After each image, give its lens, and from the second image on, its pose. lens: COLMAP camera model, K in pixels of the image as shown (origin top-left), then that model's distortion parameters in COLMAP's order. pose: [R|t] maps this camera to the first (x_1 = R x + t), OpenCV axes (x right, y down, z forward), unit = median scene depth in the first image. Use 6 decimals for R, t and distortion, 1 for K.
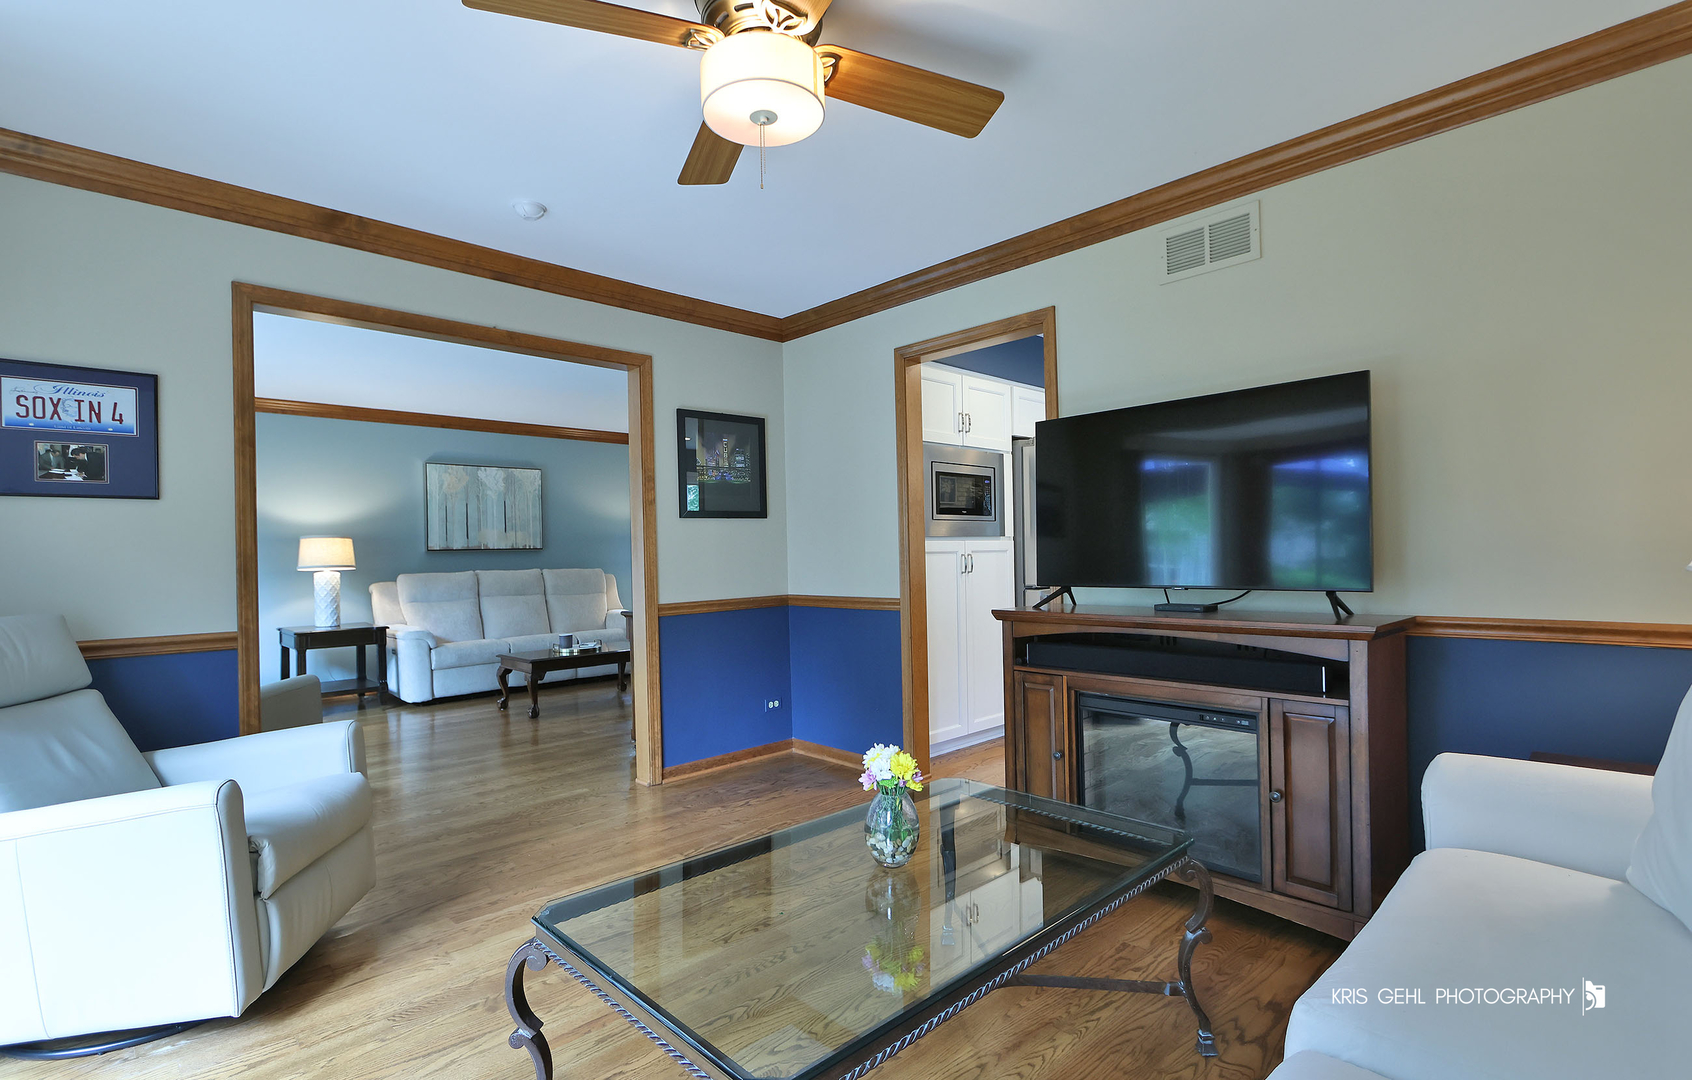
lens RADIAL K [[767.2, 0, 825.2], [0, 767.2, 551.4], [0, 0, 1]] dist [-0.012106, -0.000096]
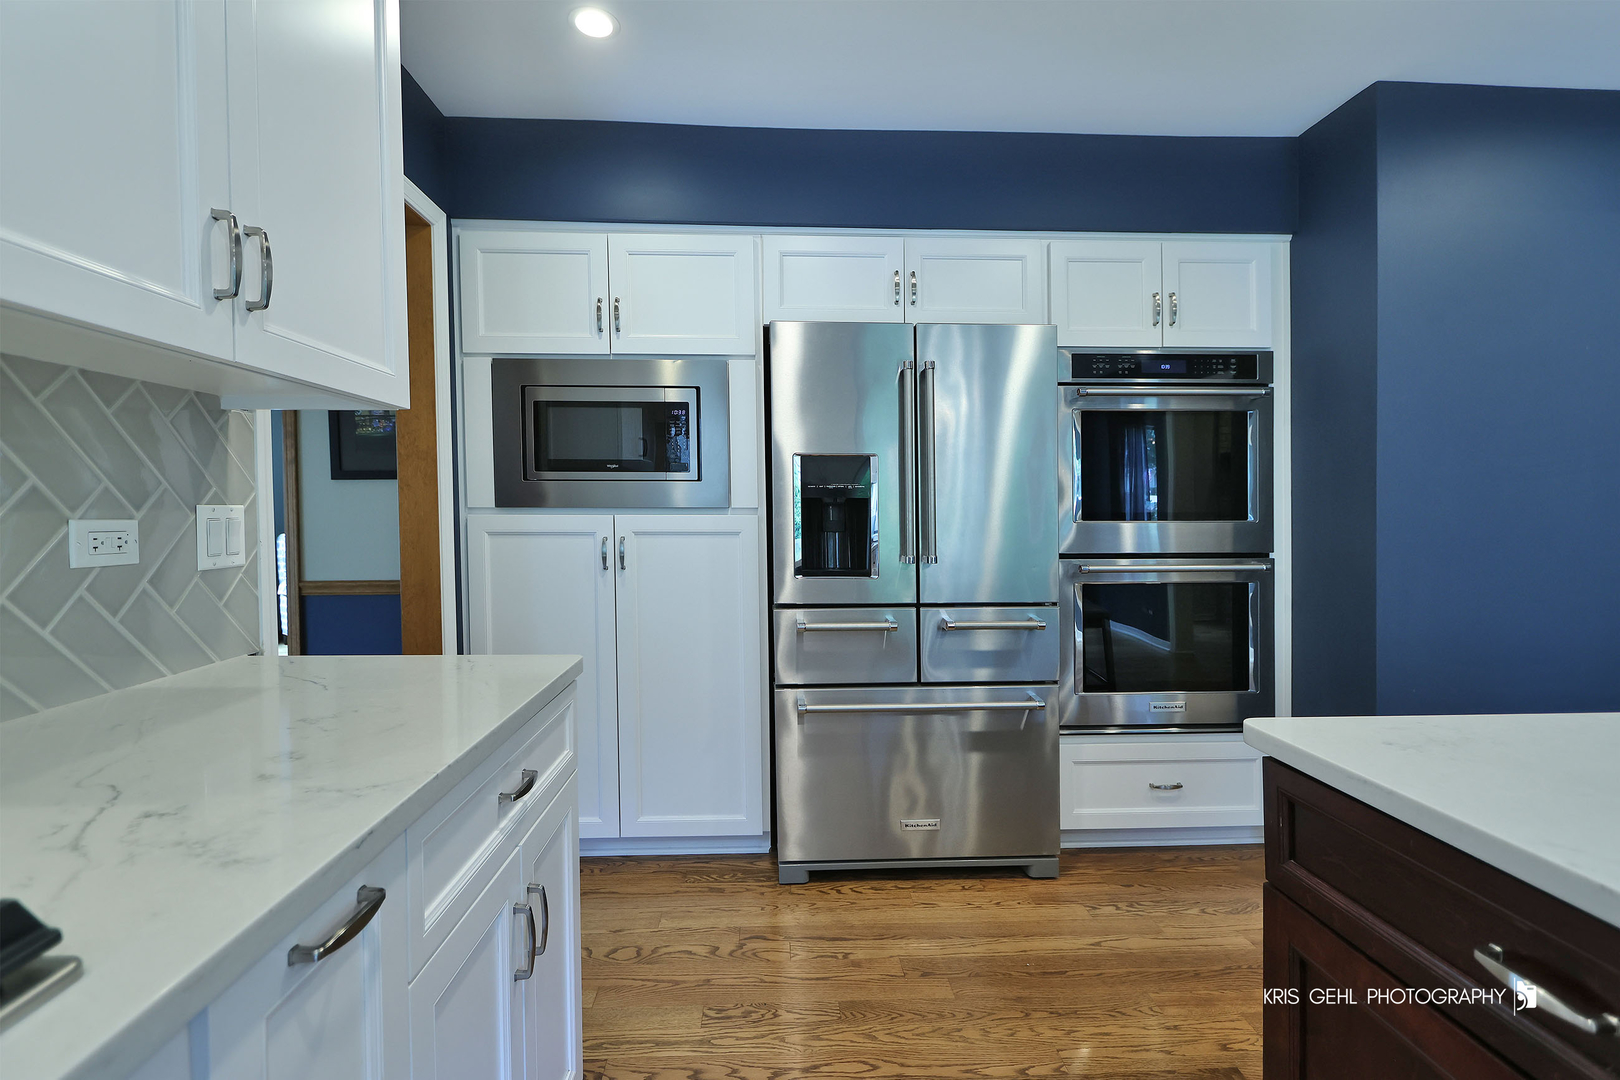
lens RADIAL K [[773.7, 0, 810.0], [0, 773.7, 540.0], [0, 0, 1]] dist [-0.002926, -0.000281]
pose [[0.739795, 0.048359, -0.671092, 0.672545], [-0.017018, 0.998439, 0.053188, -0.028146], [0.672617, -0.027928, 0.739464, 0.636905]]
